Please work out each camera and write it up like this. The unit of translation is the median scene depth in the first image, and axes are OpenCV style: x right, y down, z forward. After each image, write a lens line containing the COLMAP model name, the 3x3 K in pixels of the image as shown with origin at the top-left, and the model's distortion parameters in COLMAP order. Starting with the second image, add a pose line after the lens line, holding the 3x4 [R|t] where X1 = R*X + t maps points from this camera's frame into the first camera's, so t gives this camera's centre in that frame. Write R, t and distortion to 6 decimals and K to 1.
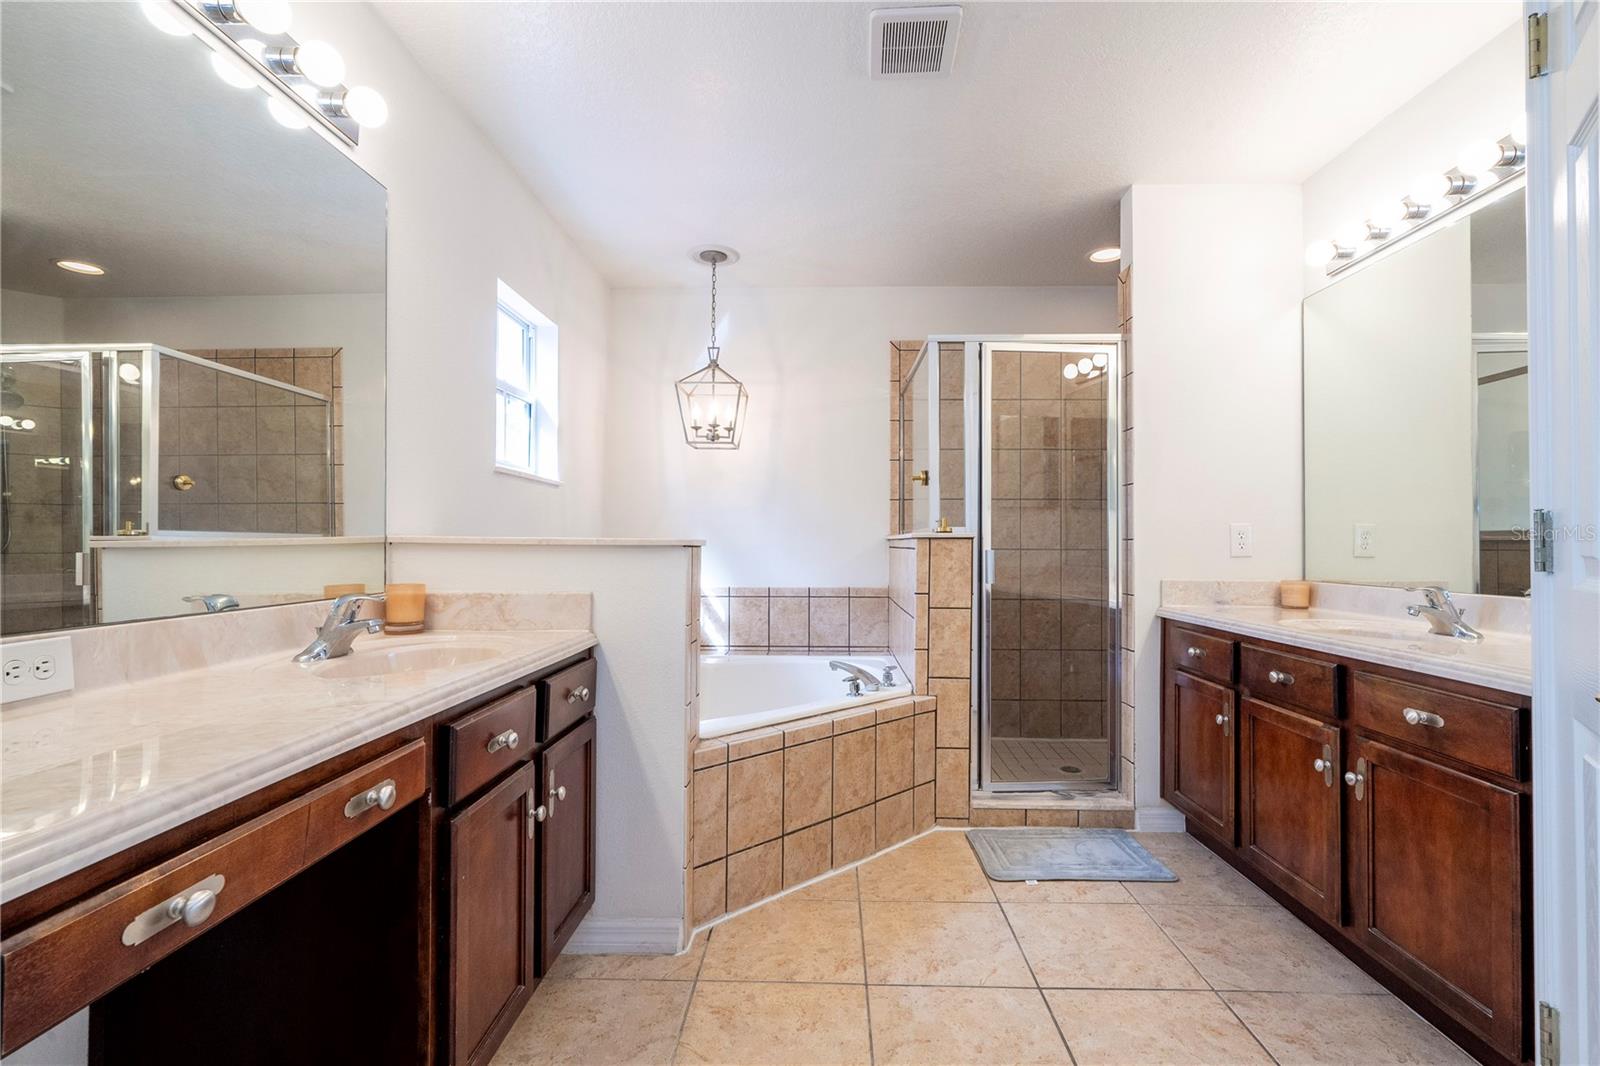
lens RADIAL K [[726.9, 0, 802.9], [0, 726.9, 539.4], [0, 0, 1]] dist [-0.001531, 0.000073]
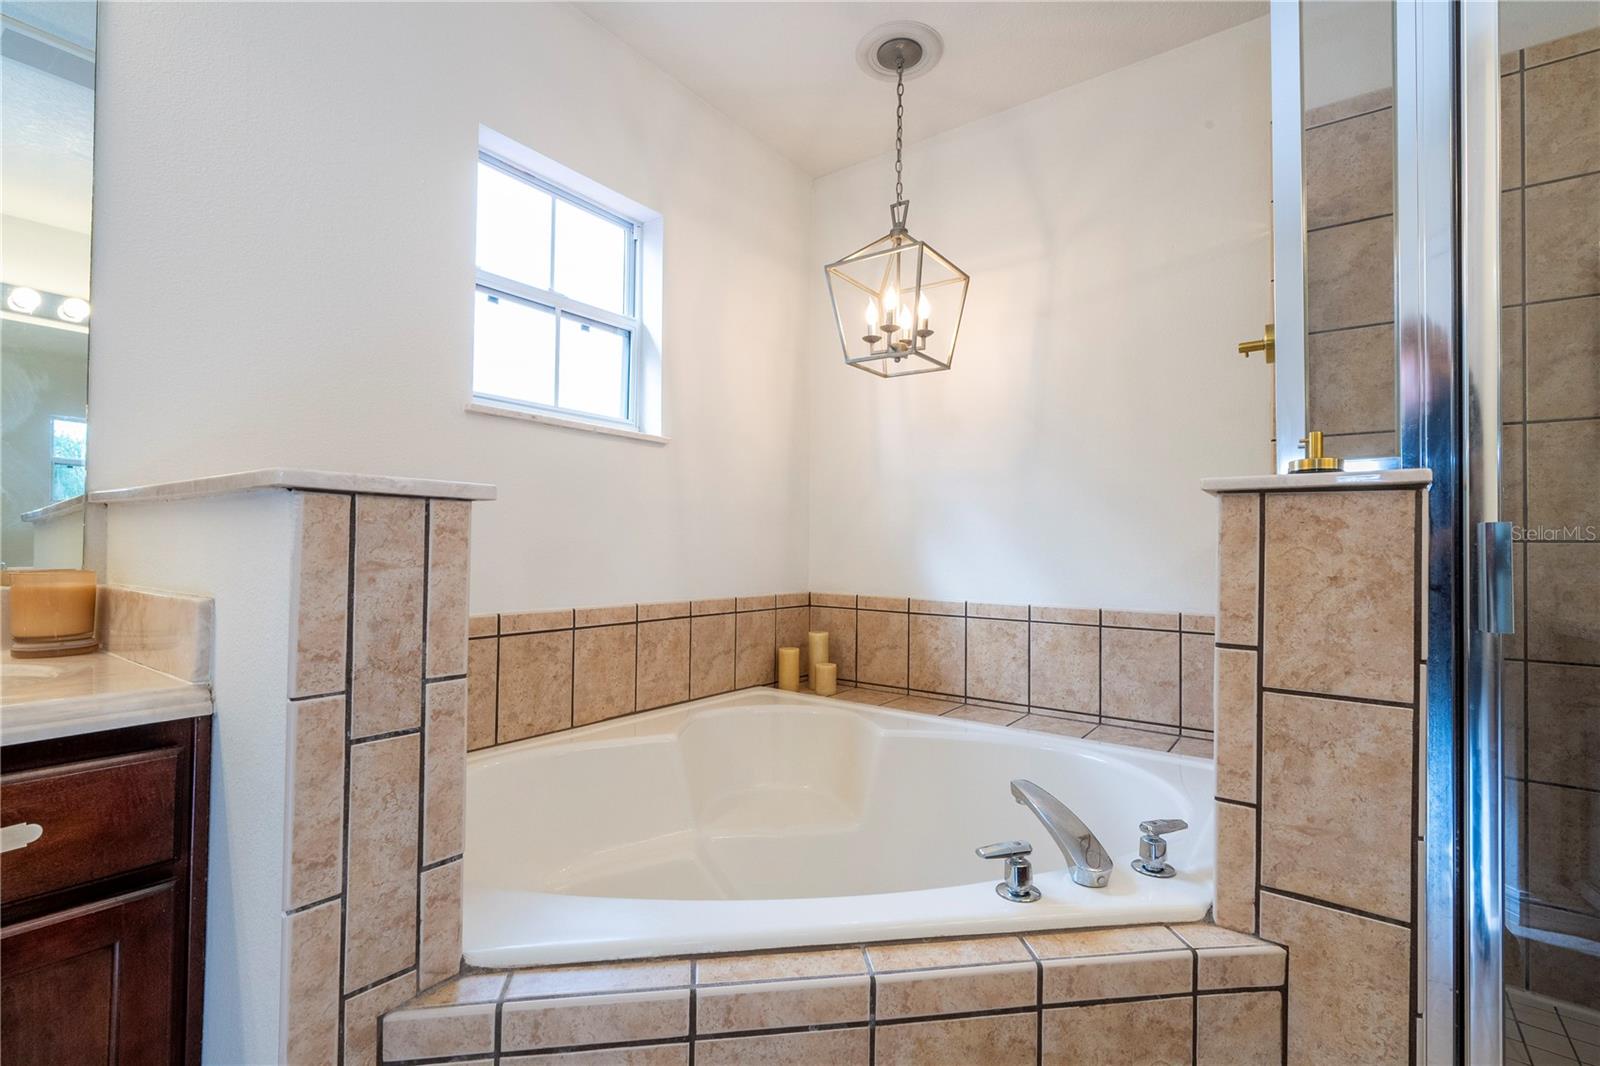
lens RADIAL K [[726.9, 0, 798.9], [0, 726.9, 533.4], [0, 0, 1]] dist [-0.001531, 0.000073]
pose [[0.823998, -0.004019, -0.566579, 0.188158], [-0.005735, 0.999864, -0.015433, 0.025424], [0.566564, 0.015966, 0.823863, 0.578200]]
